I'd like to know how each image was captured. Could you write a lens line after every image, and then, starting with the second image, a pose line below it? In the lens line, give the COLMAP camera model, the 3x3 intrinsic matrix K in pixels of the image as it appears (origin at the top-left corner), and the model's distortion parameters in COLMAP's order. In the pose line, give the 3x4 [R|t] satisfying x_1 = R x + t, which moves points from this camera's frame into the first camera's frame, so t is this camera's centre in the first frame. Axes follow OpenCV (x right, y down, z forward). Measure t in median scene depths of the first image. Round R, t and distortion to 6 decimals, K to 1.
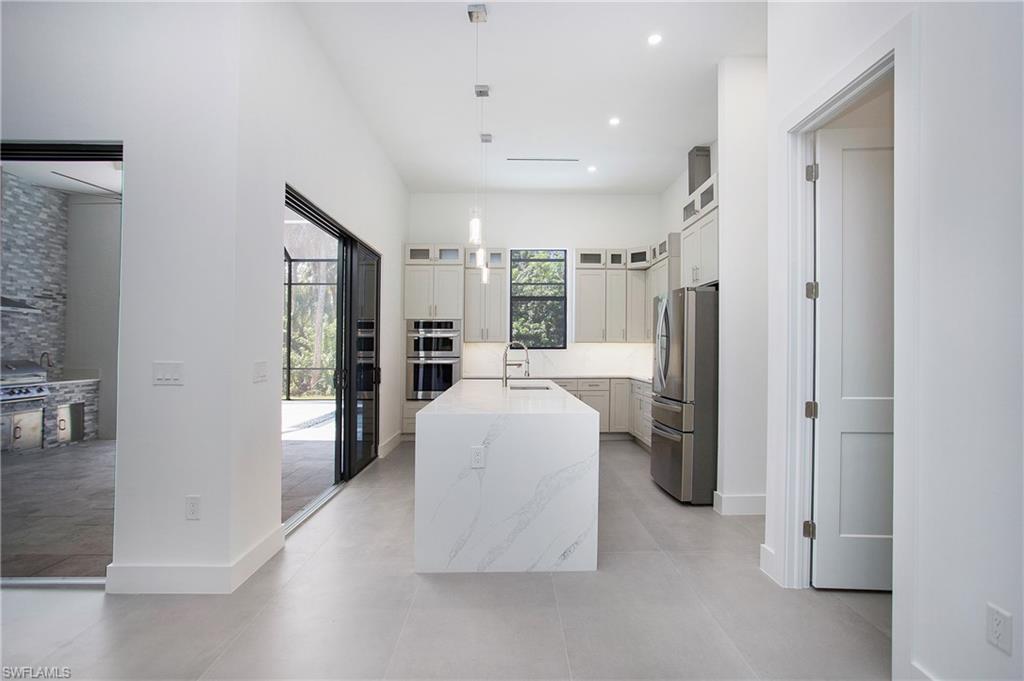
lens RADIAL K [[504.3, 0, 500.3], [0, 504.3, 338.6], [0, 0, 1]] dist [-0.002421, -0.000988]
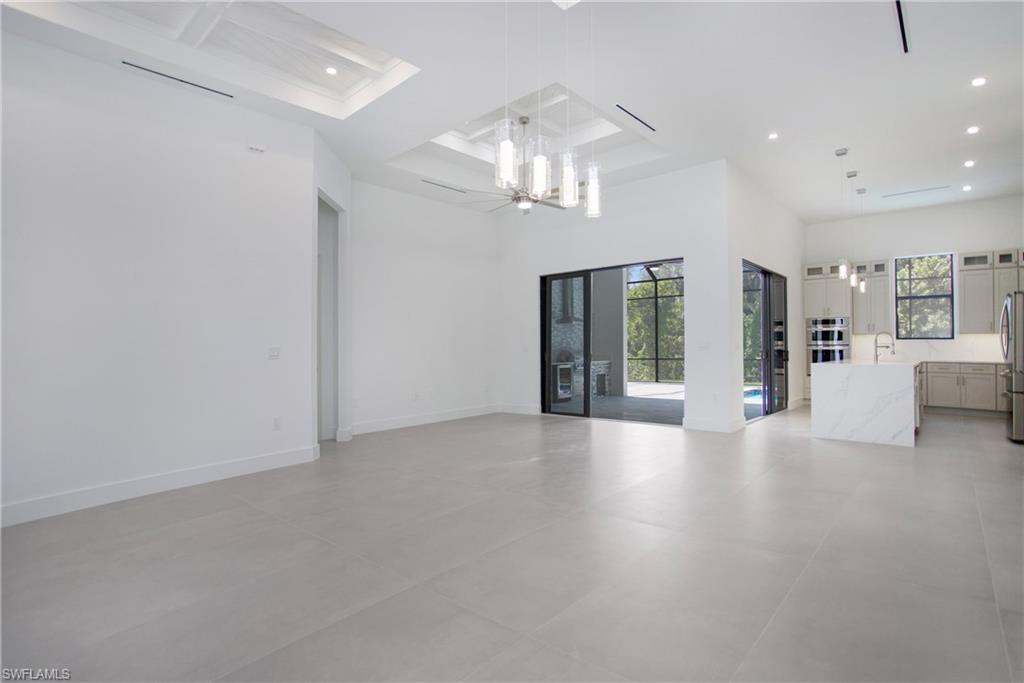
lens RADIAL K [[497.9, 0, 535.4], [0, 497.9, 320.9], [0, 0, 1]] dist [-0.001496, -0.000085]
pose [[0.767249, -0.042472, -0.639942, 0.124362], [0.021336, 0.998943, -0.040718, 0.008643], [0.640994, 0.017587, 0.767344, -0.559751]]
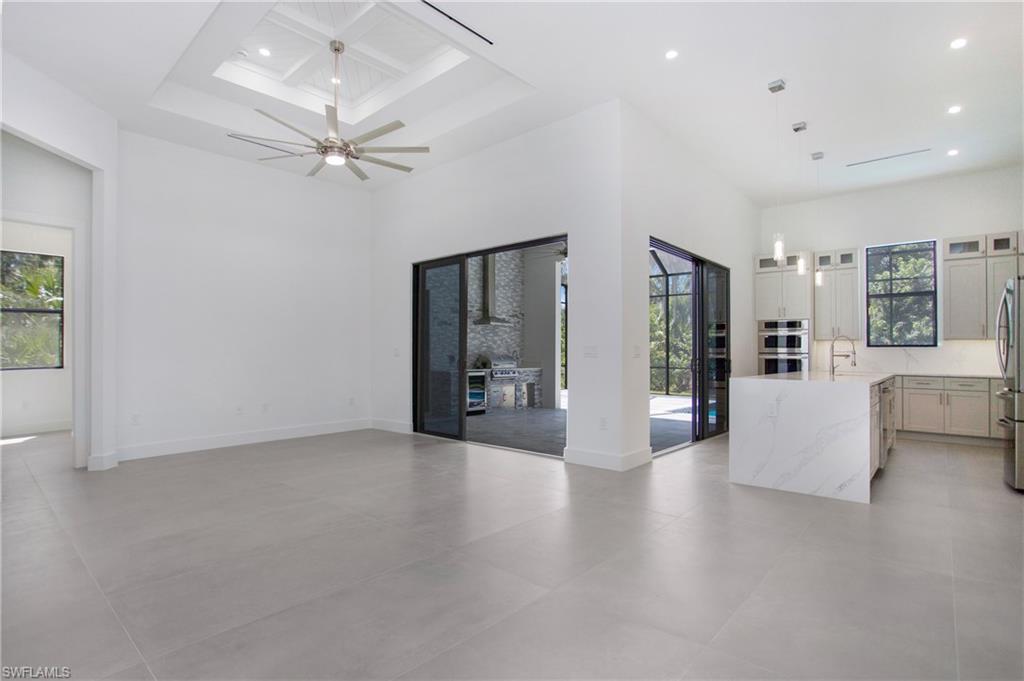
lens RADIAL K [[497.5, 0, 486.3], [0, 497.5, 325.0], [0, 0, 1]] dist [-0.036065, -0.000133]
pose [[0.727814, -0.034775, -0.684892, 0.135115], [0.008016, 0.999077, -0.042209, 0.014518], [0.685728, 0.025230, 0.727421, -0.247099]]
